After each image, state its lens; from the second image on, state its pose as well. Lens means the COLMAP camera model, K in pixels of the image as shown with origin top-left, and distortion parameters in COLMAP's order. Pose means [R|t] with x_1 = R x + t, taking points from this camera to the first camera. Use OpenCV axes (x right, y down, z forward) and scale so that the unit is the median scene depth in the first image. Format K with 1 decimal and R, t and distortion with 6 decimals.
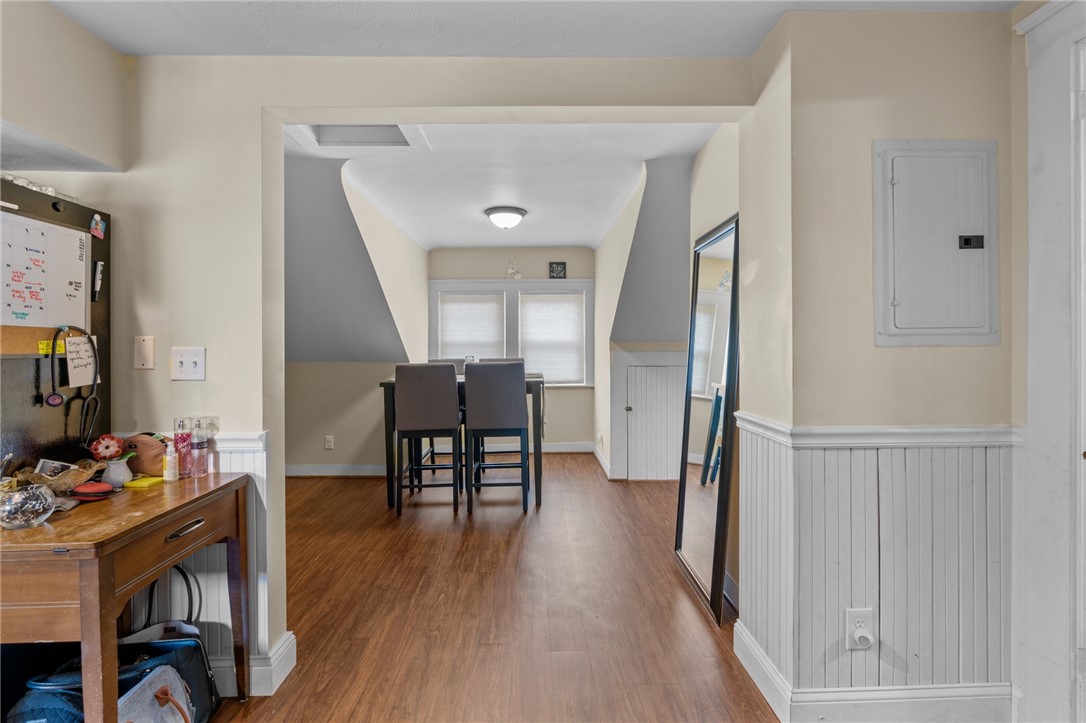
lens RADIAL K [[494.8, 0, 542.3], [0, 494.8, 355.2], [0, 0, 1]] dist [-0.004402, -0.000674]
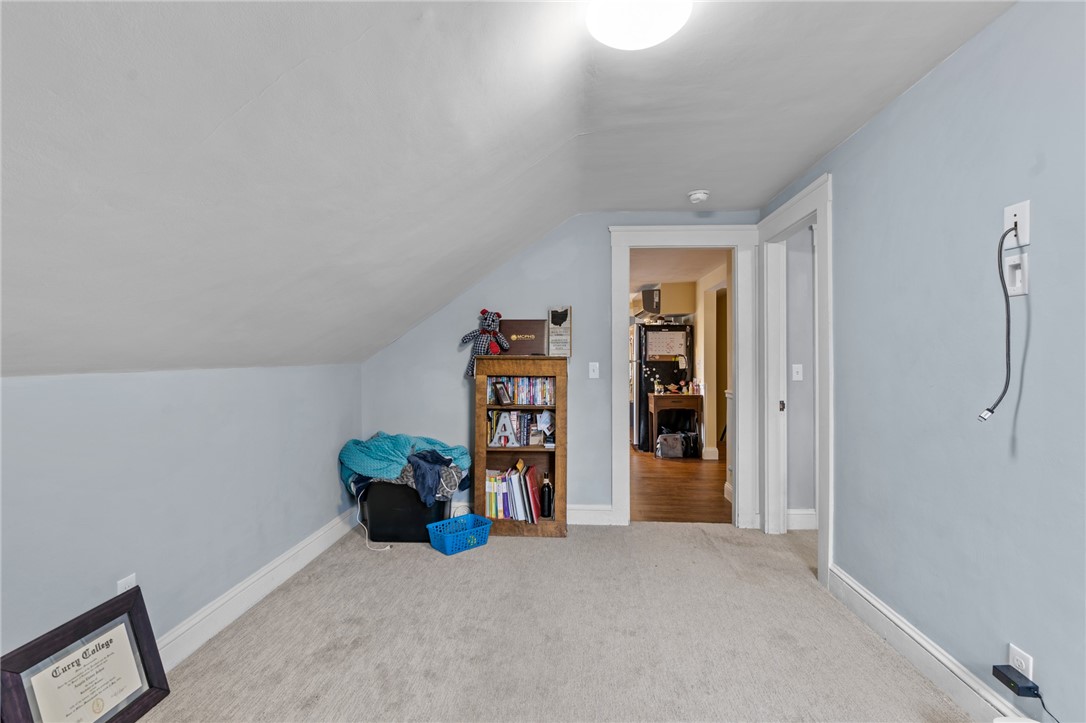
lens RADIAL K [[494.8, 0, 542.9], [0, 494.8, 356.6], [0, 0, 1]] dist [-0.004402, -0.000674]
pose [[-0.068401, 0.013858, -0.997562, 3.326429], [-0.011748, 0.999823, 0.014695, -0.086251], [0.997589, 0.012725, -0.068226, 0.098945]]
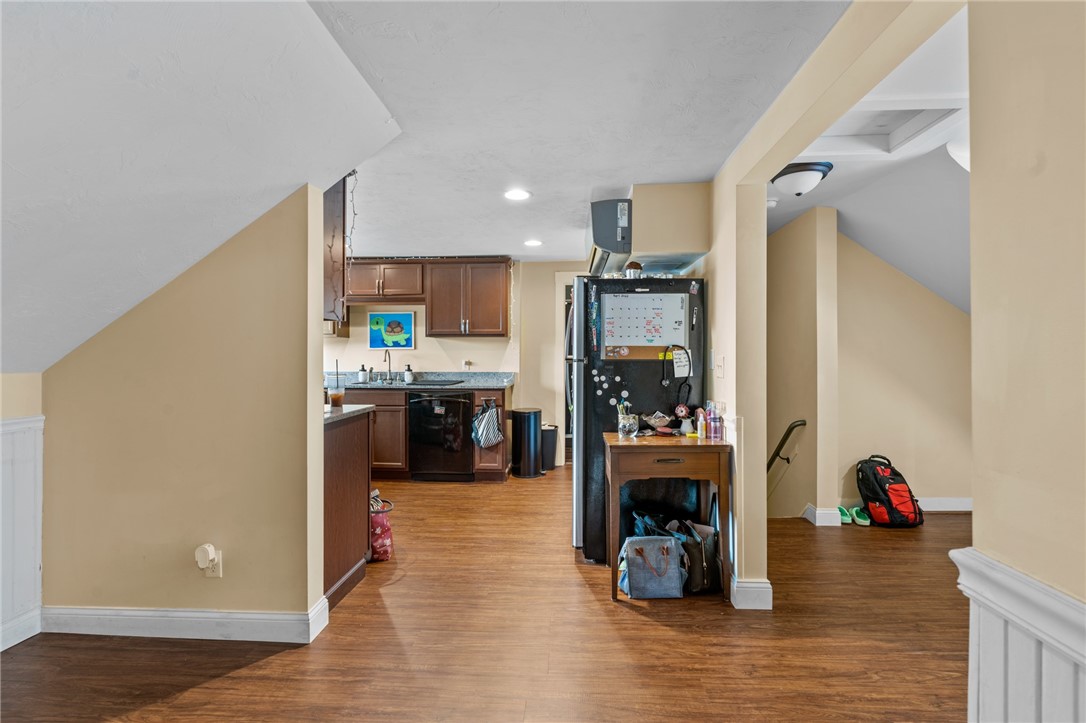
lens RADIAL K [[494.8, 0, 545.4], [0, 494.8, 356.4], [0, 0, 1]] dist [-0.004402, -0.000674]
pose [[-0.065624, 0.014360, -0.997741, 0.946715], [-0.011016, 0.999825, 0.015115, -0.036558], [0.997784, 0.011983, -0.065454, 0.604837]]
